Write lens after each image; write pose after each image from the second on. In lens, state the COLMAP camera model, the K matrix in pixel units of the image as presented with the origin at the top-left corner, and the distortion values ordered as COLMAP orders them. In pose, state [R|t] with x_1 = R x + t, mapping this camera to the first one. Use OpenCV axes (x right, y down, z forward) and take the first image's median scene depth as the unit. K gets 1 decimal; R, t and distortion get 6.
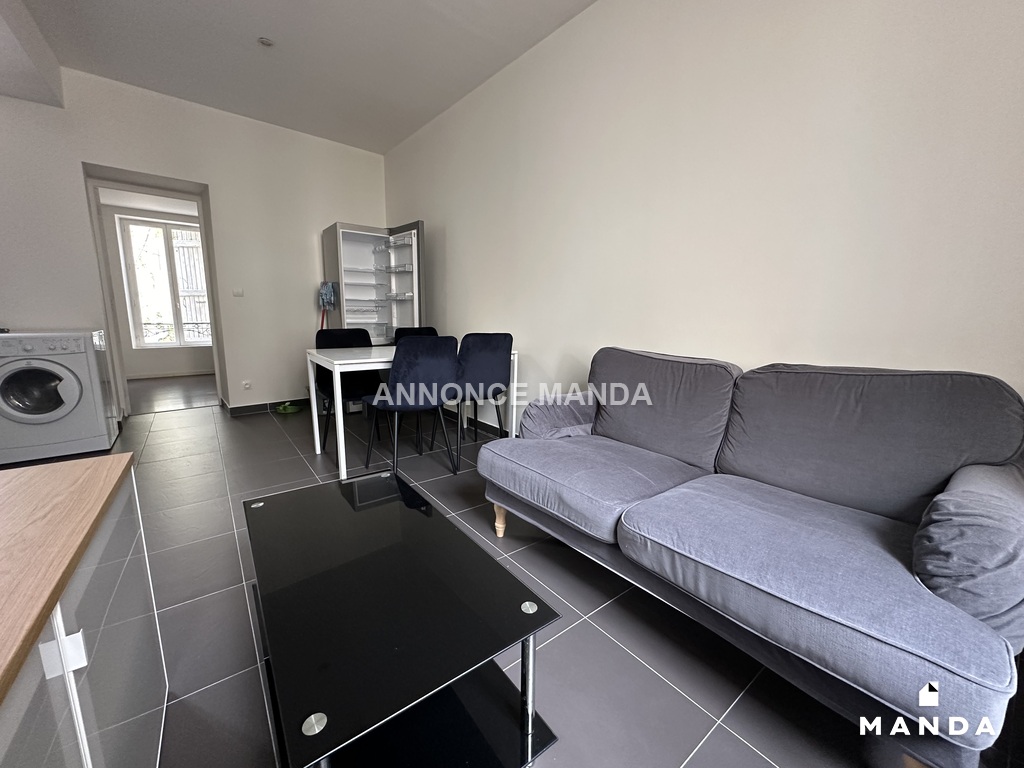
lens RADIAL K [[408.0, 0, 513.5], [0, 408.0, 382.1], [0, 0, 1]] dist [-0.000356, -0.000218]
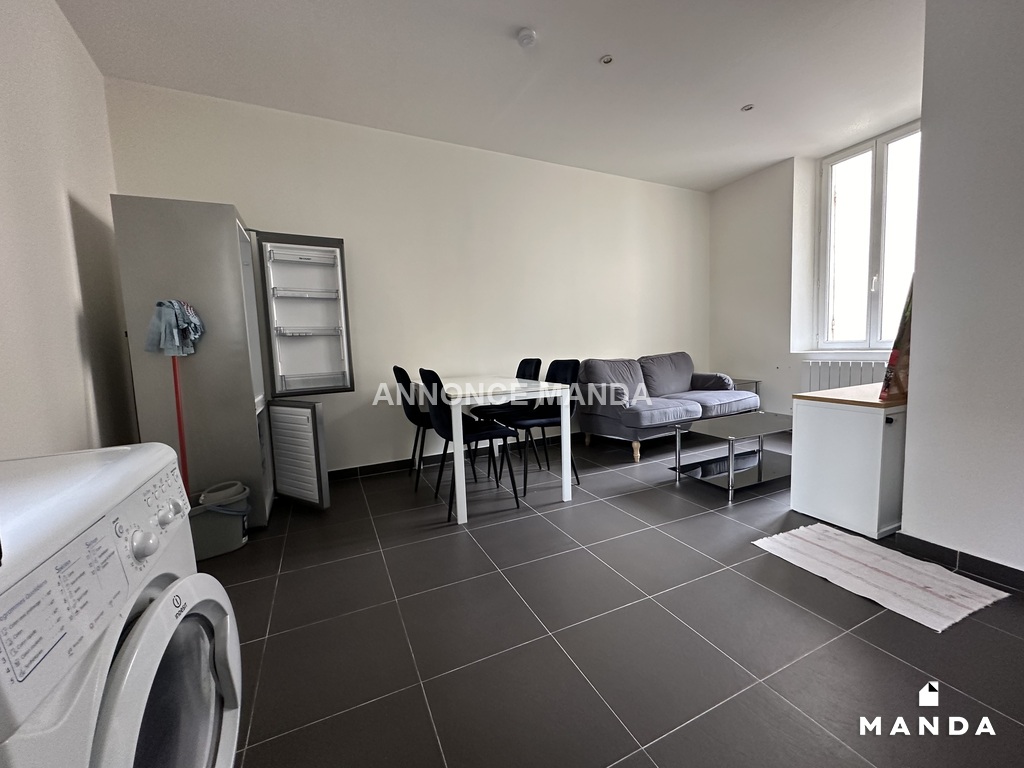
lens RADIAL K [[408.0, 0, 513.5], [0, 408.0, 382.1], [0, 0, 1]] dist [-0.000356, -0.000218]
pose [[0.223096, -0.108348, 0.968756, -1.180124], [0.203618, 0.977061, 0.062385, -0.120084], [-0.953293, 0.183339, 0.240040, 0.649467]]
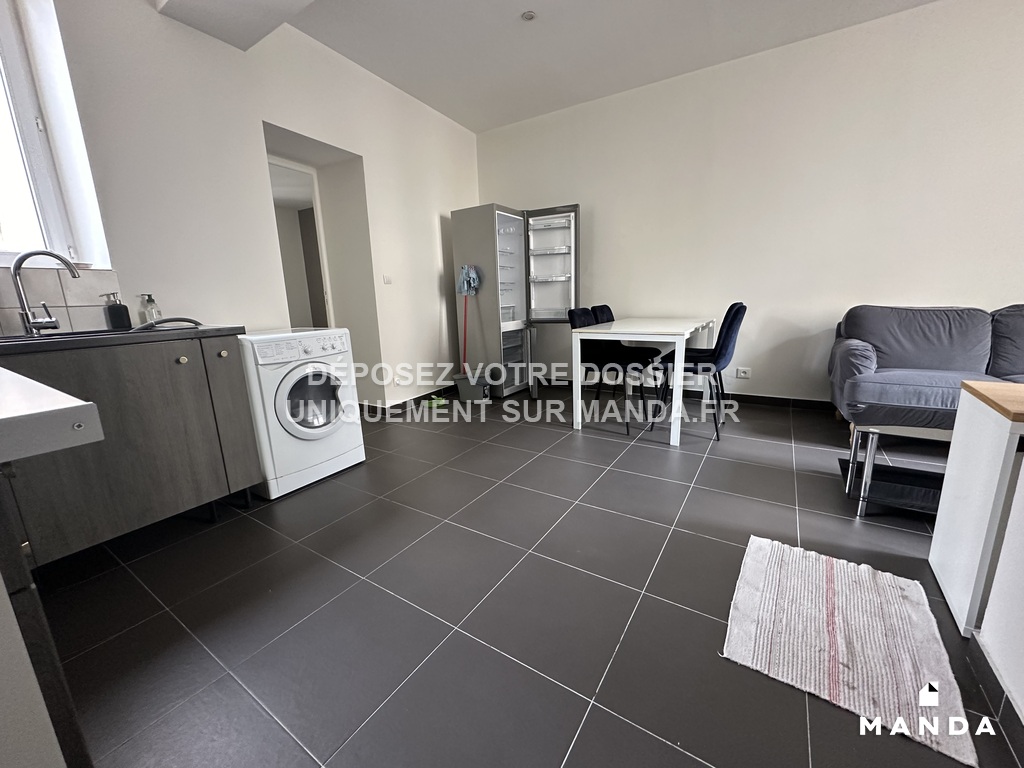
lens RADIAL K [[408.0, 0, 513.5], [0, 408.0, 382.1], [0, 0, 1]] dist [-0.000356, -0.000218]
pose [[0.940433, -0.114652, 0.320062, -0.939227], [0.102273, 0.993219, 0.055282, -0.017904], [-0.324230, -0.019256, 0.945782, 0.060417]]
